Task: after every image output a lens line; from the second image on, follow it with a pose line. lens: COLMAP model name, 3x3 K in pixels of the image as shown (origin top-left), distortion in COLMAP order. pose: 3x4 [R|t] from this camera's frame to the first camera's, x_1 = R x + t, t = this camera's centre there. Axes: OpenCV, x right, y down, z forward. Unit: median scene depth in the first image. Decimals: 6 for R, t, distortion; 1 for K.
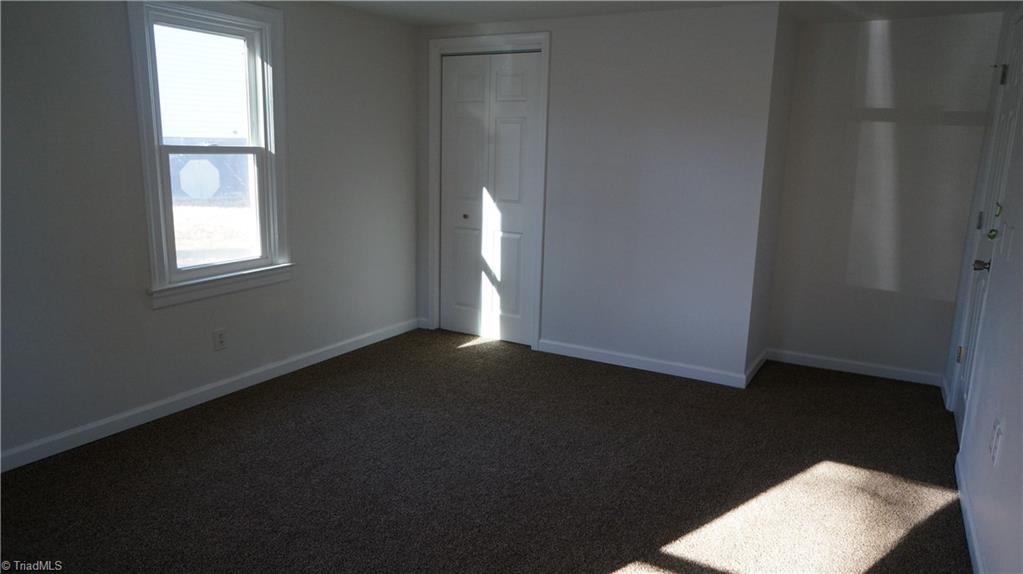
lens RADIAL K [[701.4, 0, 511.5], [0, 701.4, 287.0], [0, 0, 1]] dist [-0.001502, -0.000333]
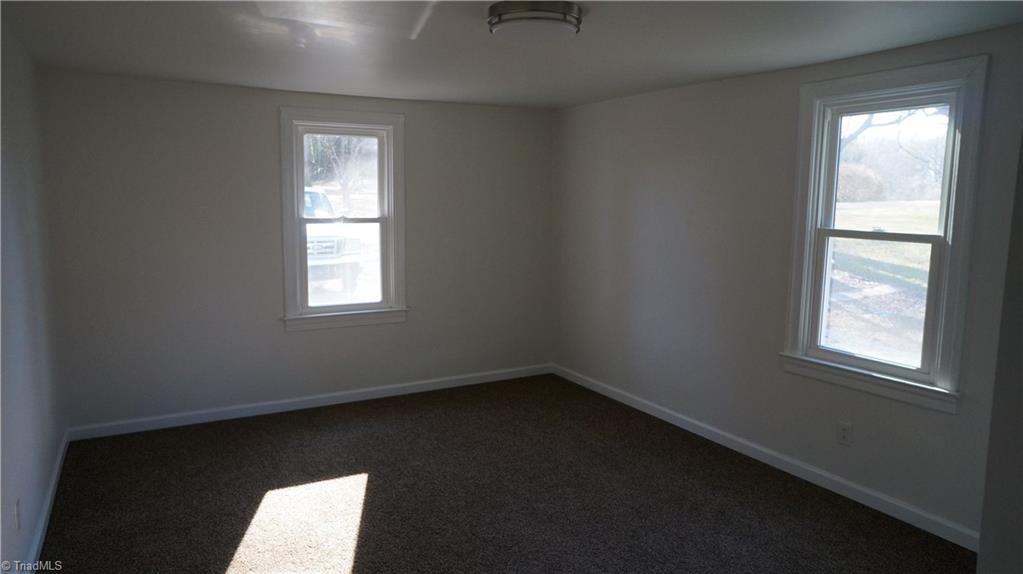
lens RADIAL K [[701.4, 0, 511.5], [0, 701.4, 287.0], [0, 0, 1]] dist [-0.001502, -0.000333]
pose [[-0.525623, 0.079754, -0.846971, 0.585736], [-0.193553, 0.958274, 0.210353, -0.220854], [0.828407, 0.274500, -0.488254, 1.019947]]
